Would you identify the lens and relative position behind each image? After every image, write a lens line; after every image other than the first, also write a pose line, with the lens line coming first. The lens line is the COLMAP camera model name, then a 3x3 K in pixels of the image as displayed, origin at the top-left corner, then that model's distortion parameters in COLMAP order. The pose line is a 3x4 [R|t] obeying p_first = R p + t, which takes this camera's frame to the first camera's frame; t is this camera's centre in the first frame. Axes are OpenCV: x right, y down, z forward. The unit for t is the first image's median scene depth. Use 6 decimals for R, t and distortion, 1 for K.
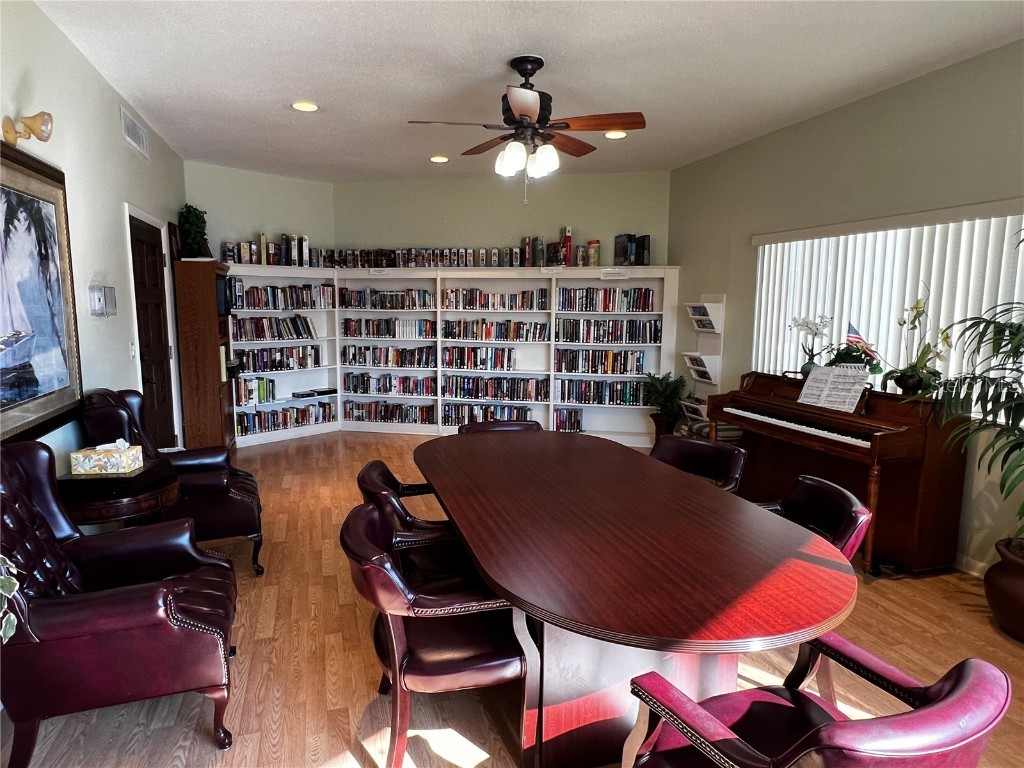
lens RADIAL K [[601.8, 0, 512.0], [0, 601.8, 384.0], [0, 0, 1]] dist [0.001030, 0.000247]
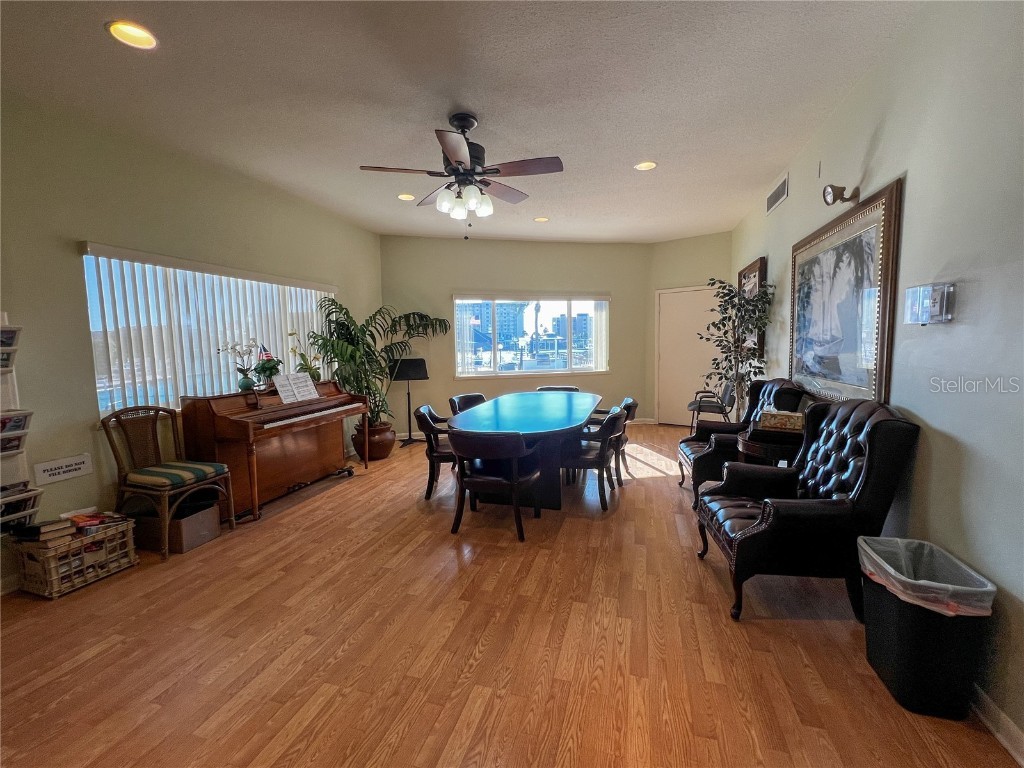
lens RADIAL K [[418.1, 0, 512.0], [0, 418.1, 384.0], [0, 0, 1]] dist [-0.000238, -0.000018]
pose [[-0.815593, -0.050129, 0.576451, -0.726091], [0.086255, 0.974576, 0.206789, -0.249562], [-0.572161, 0.218378, -0.790533, 2.249638]]
